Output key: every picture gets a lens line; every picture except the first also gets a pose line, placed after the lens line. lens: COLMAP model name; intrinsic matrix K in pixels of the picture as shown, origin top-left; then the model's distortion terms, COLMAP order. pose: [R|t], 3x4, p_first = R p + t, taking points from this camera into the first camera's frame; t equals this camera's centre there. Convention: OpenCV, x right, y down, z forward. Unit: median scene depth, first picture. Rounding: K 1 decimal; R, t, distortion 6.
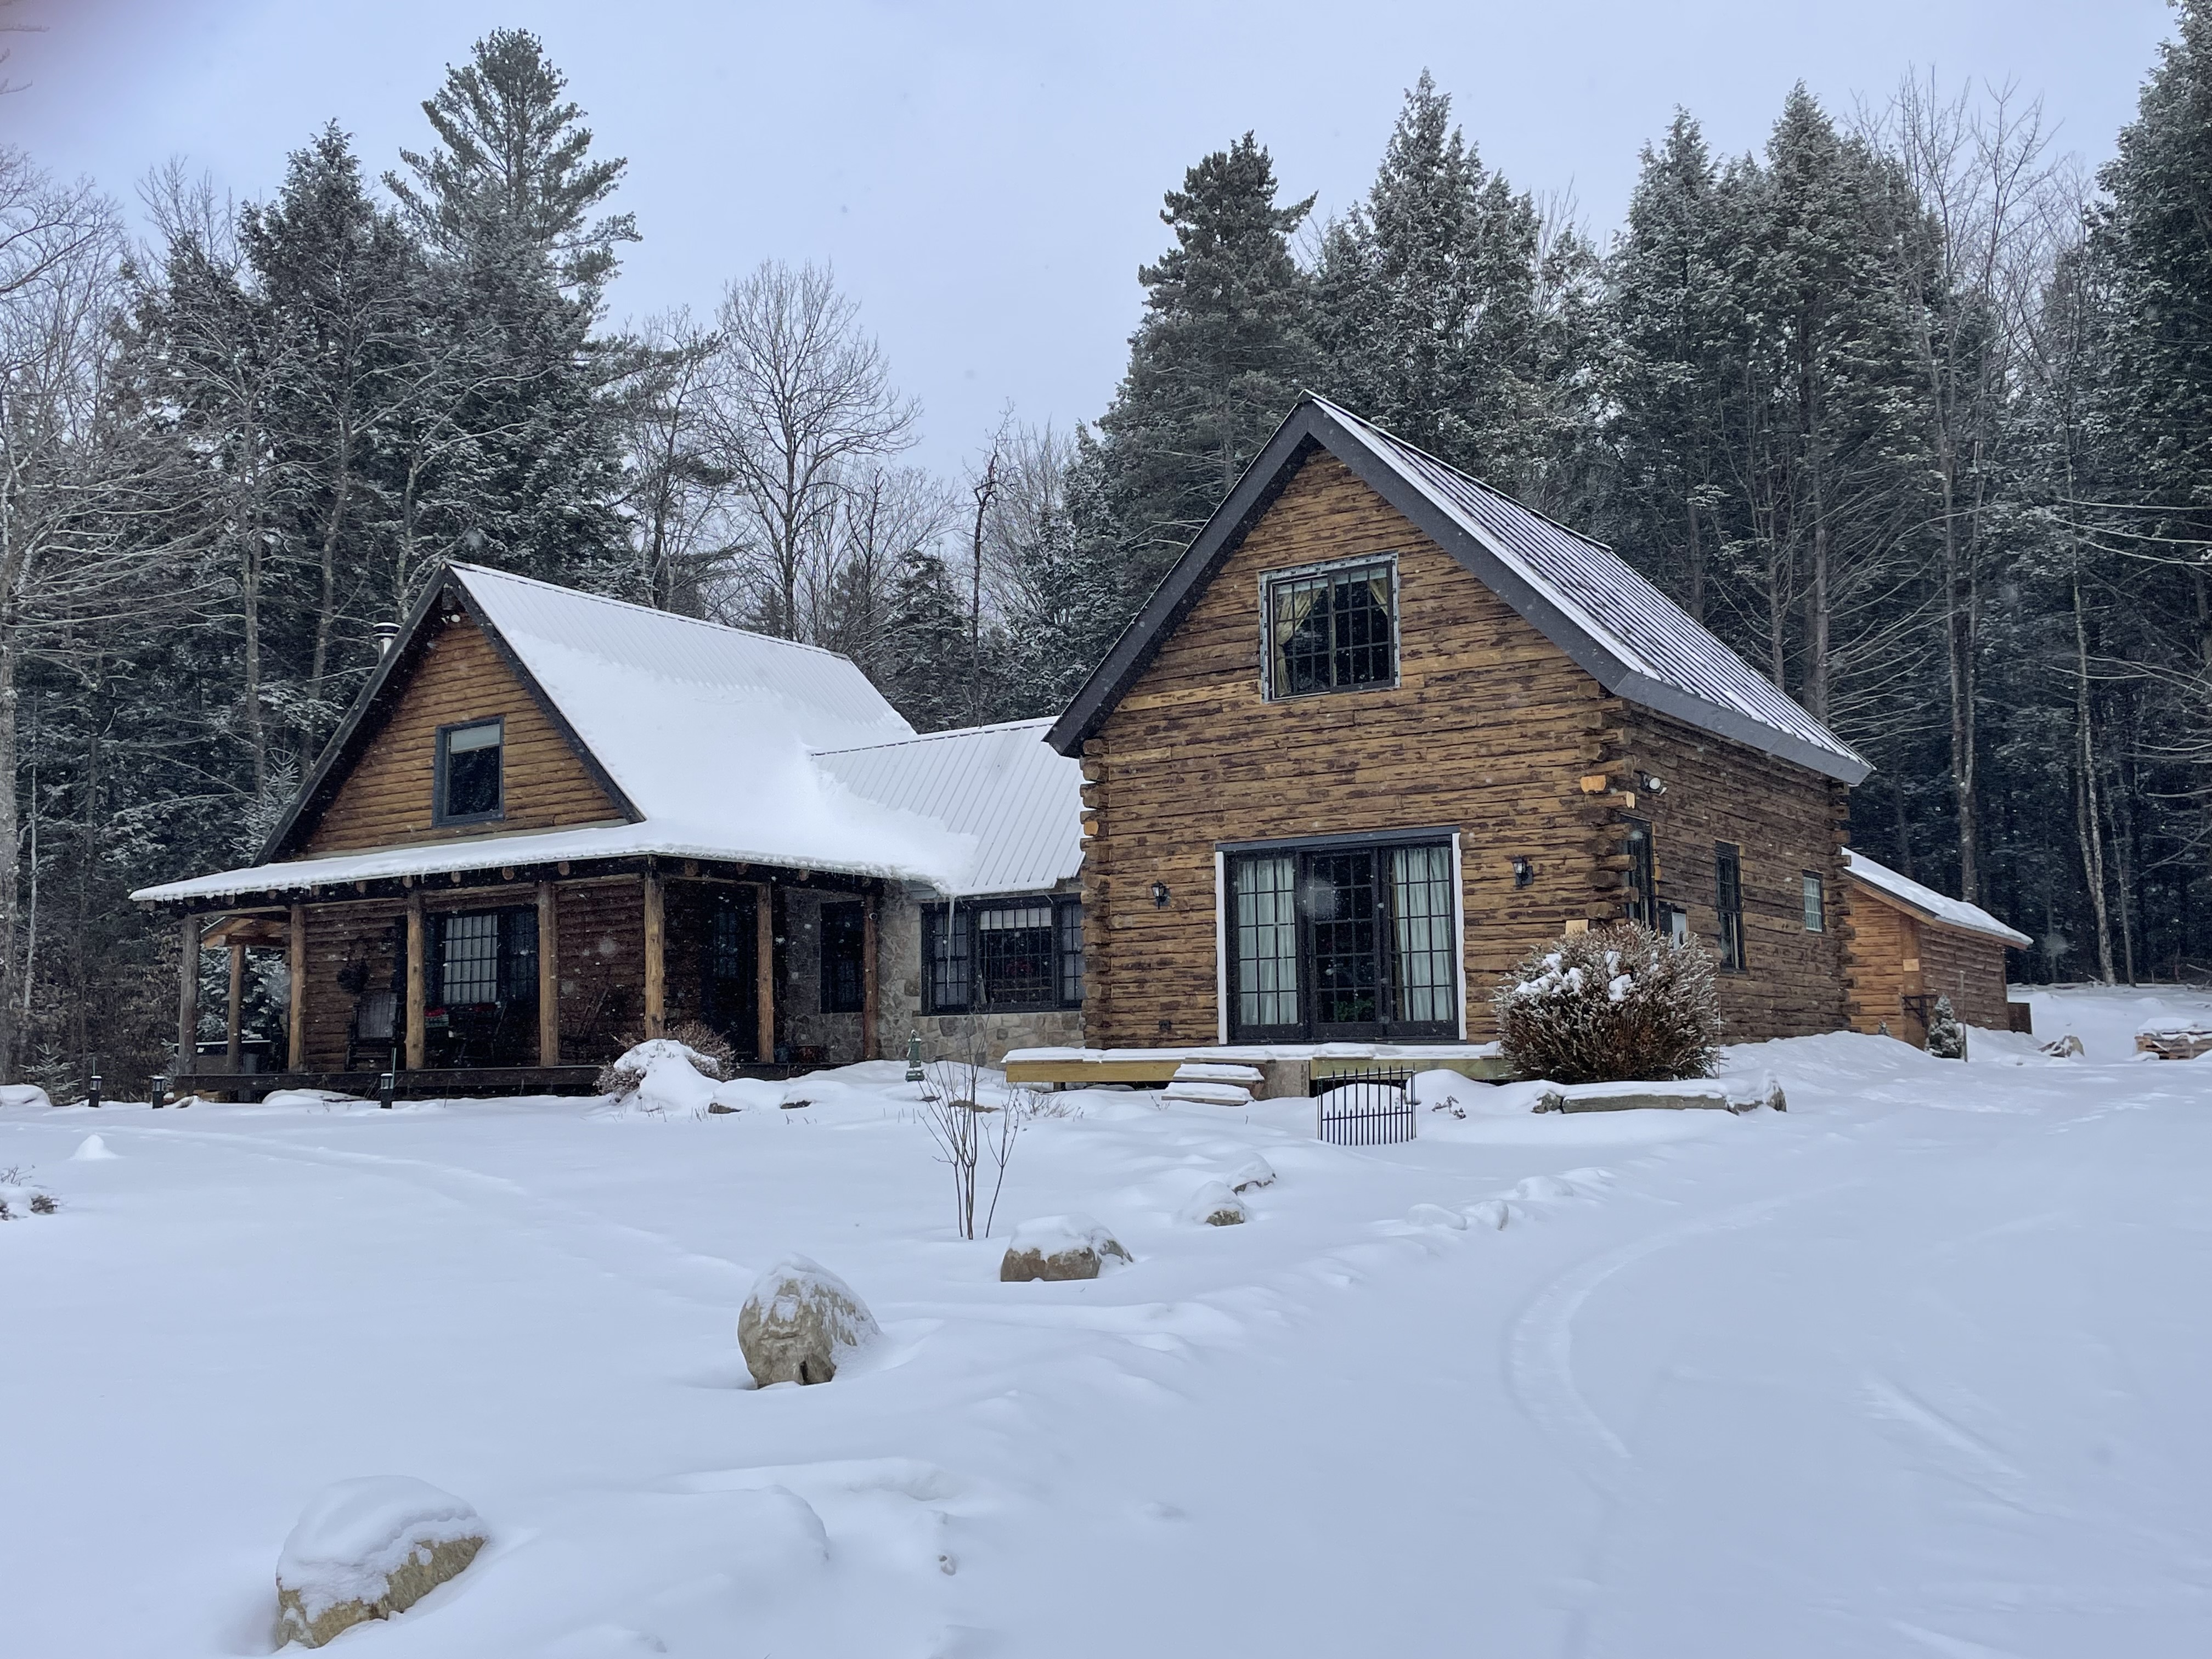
lens RADIAL K [[2109.8, 0, 1108.5], [0, 2109.8, 821.3], [0, 0, 1]] dist [0.055204, 0.000000]
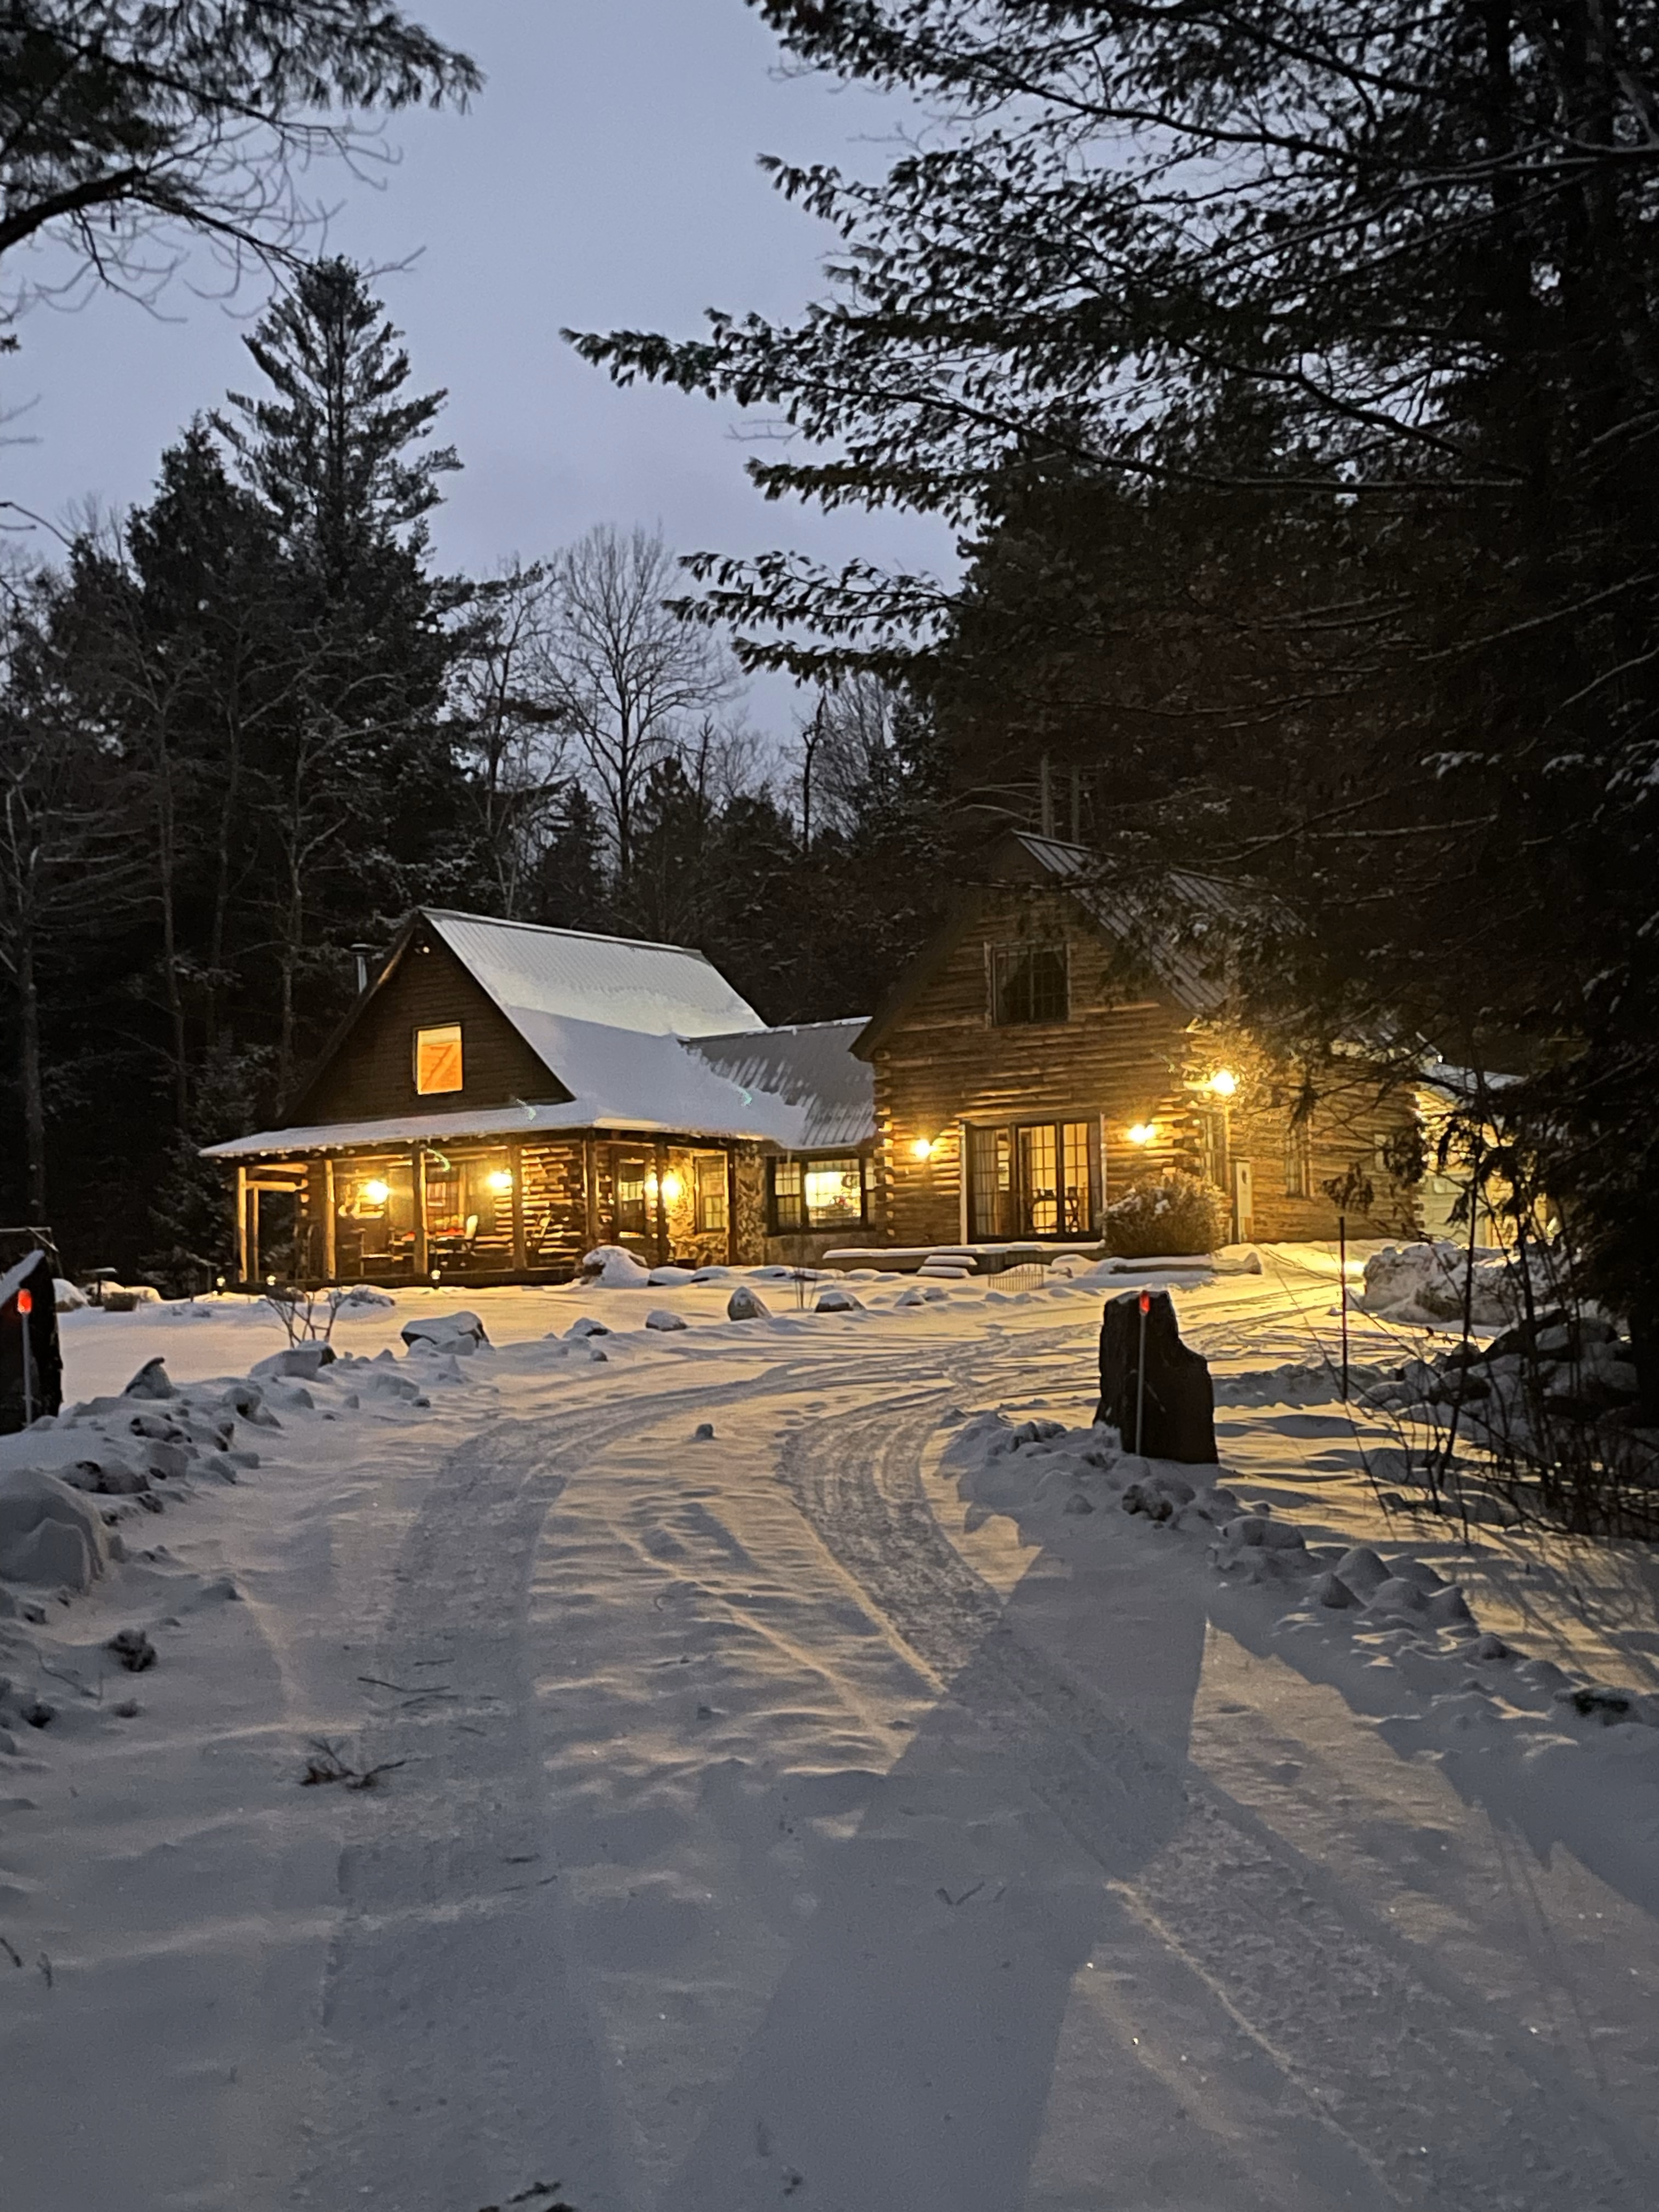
lens RADIAL K [[3087.6, 0, 828.7], [0, 3087.6, 1106.3], [0, 0, 1]] dist [-0.041954, 0.000000]
pose [[0.998337, -0.008059, -0.057087, 0.064440], [0.009975, 0.999394, 0.033359, -0.057470], [0.056784, -0.033873, 0.997812, -0.966534]]
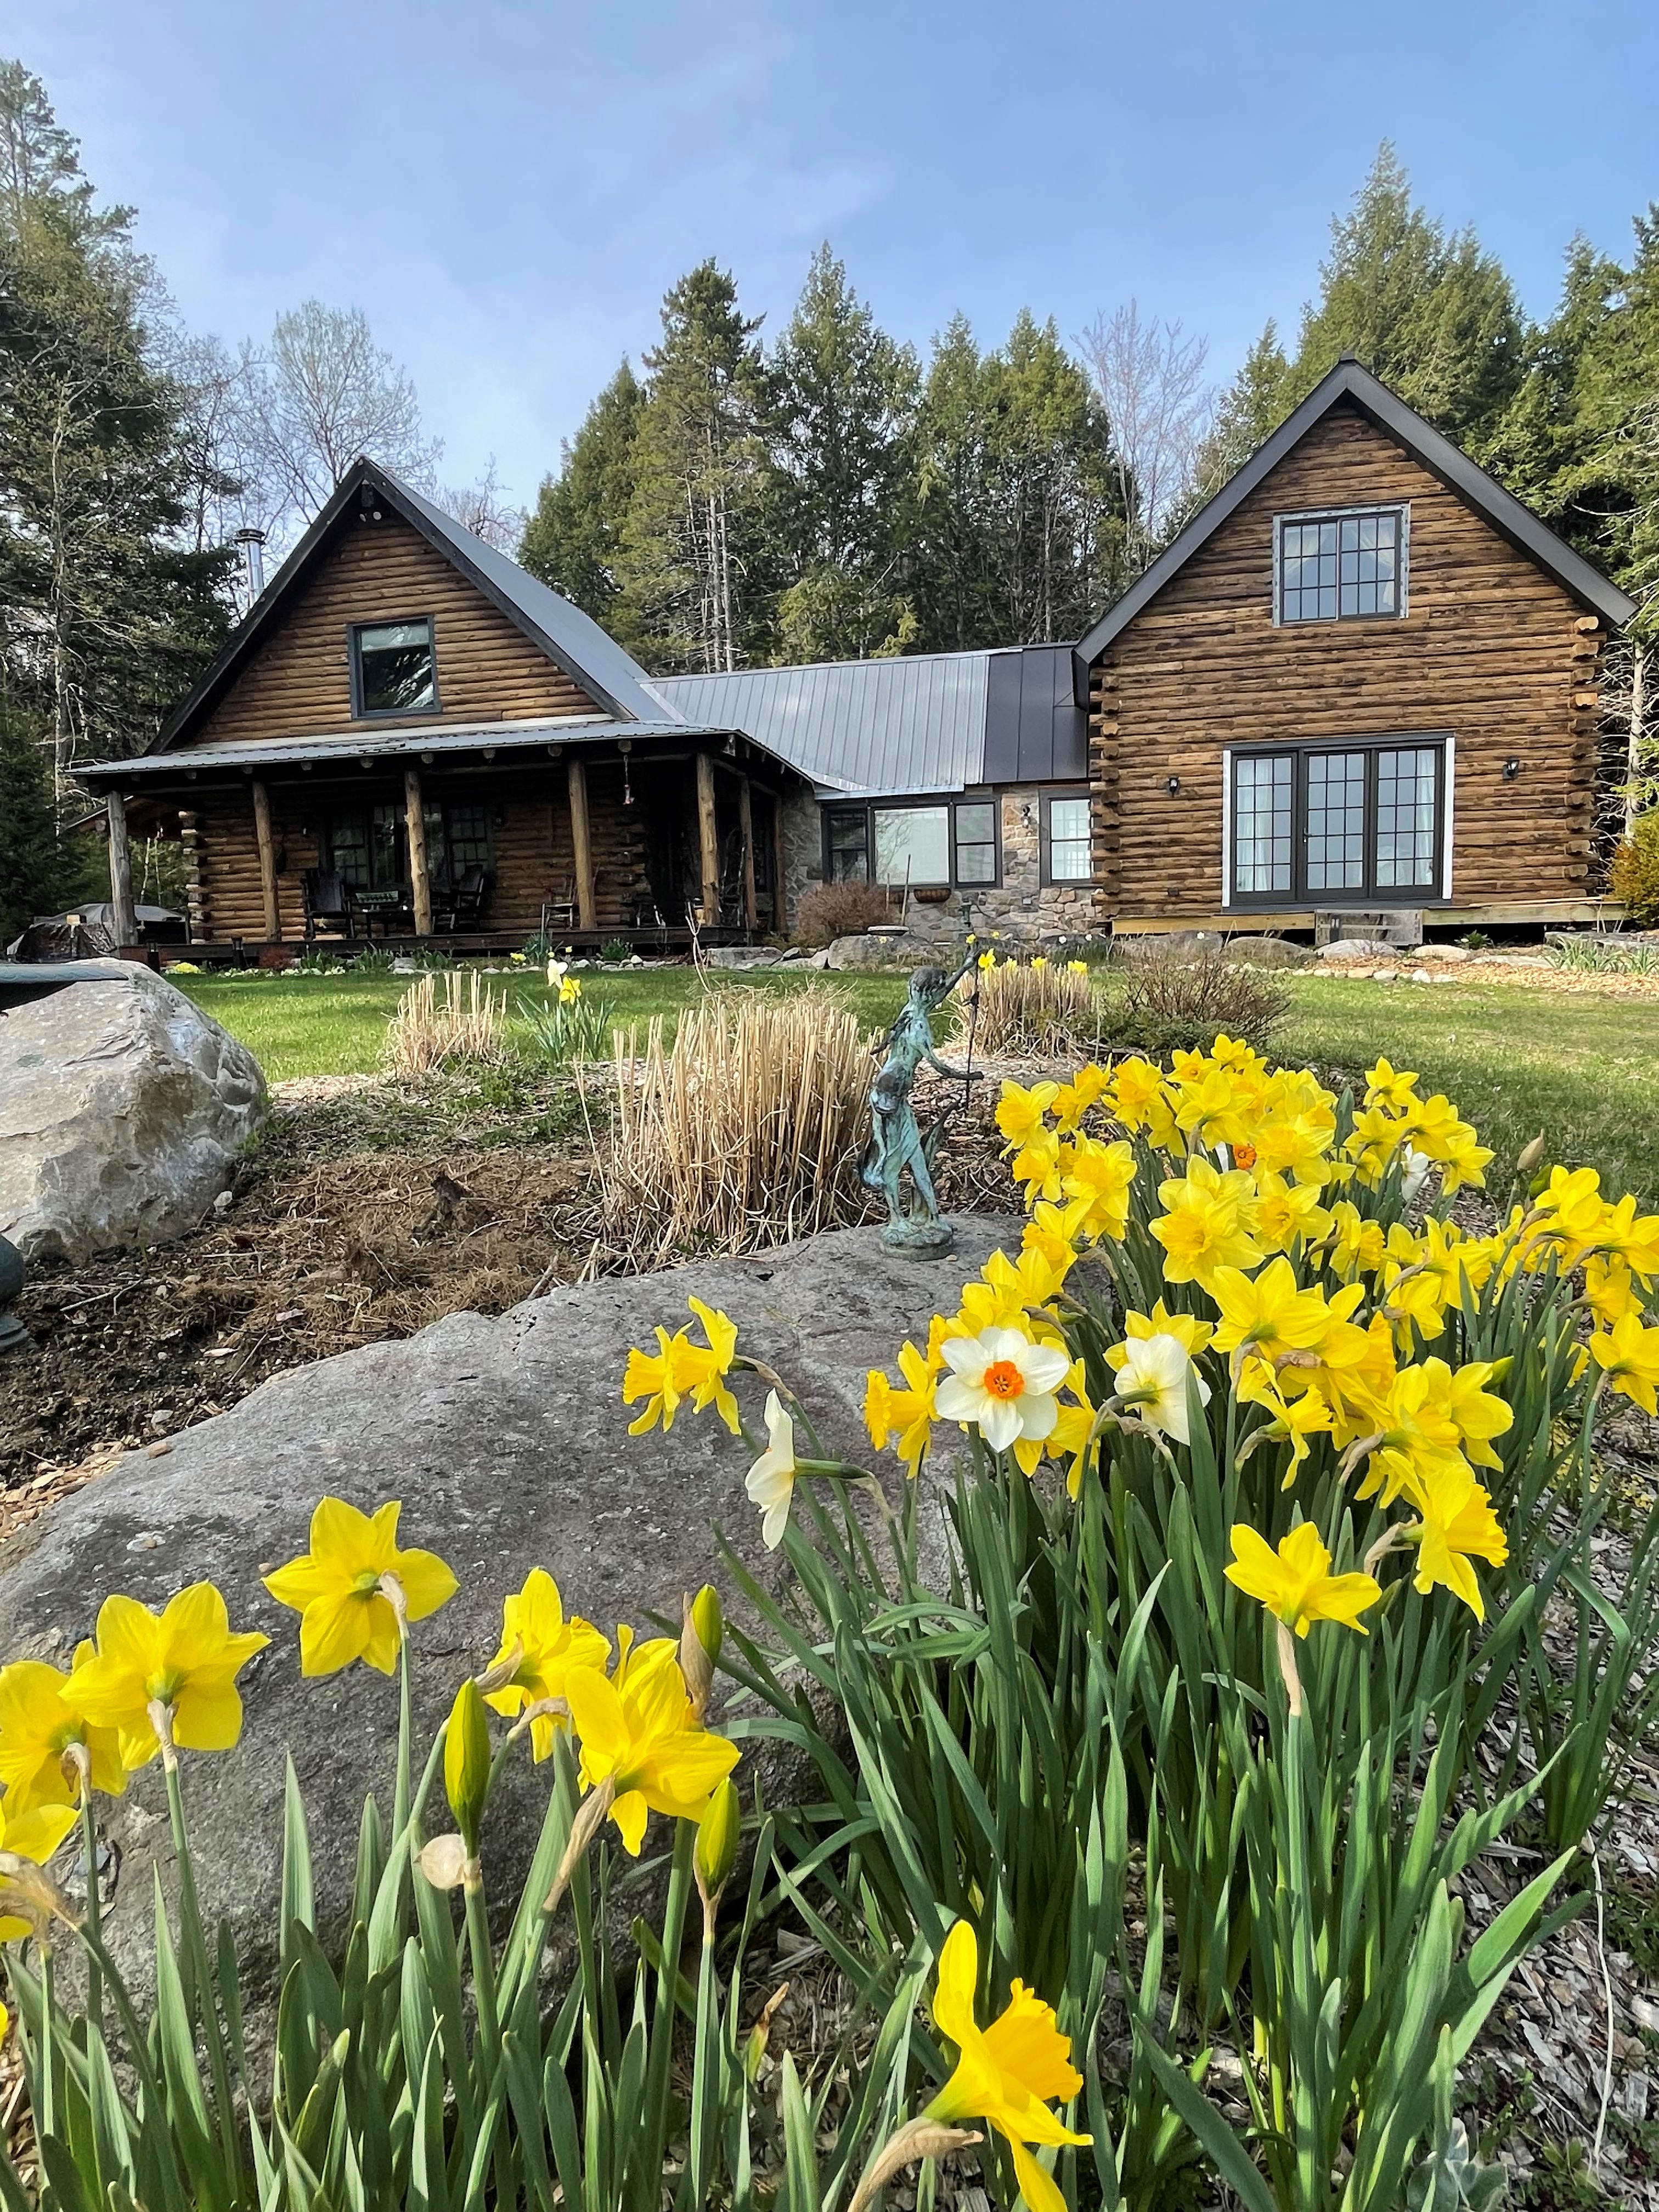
lens RADIAL K [[1257.2, 0, 827.4], [0, 1257.2, 1101.3], [0, 0, 1]] dist [-0.003816, 0.000041]
pose [[0.929928, -0.047077, 0.364715, -0.336751], [-0.031410, 0.977980, 0.206323, 0.053888], [-0.366397, -0.203321, 0.907972, 0.282629]]
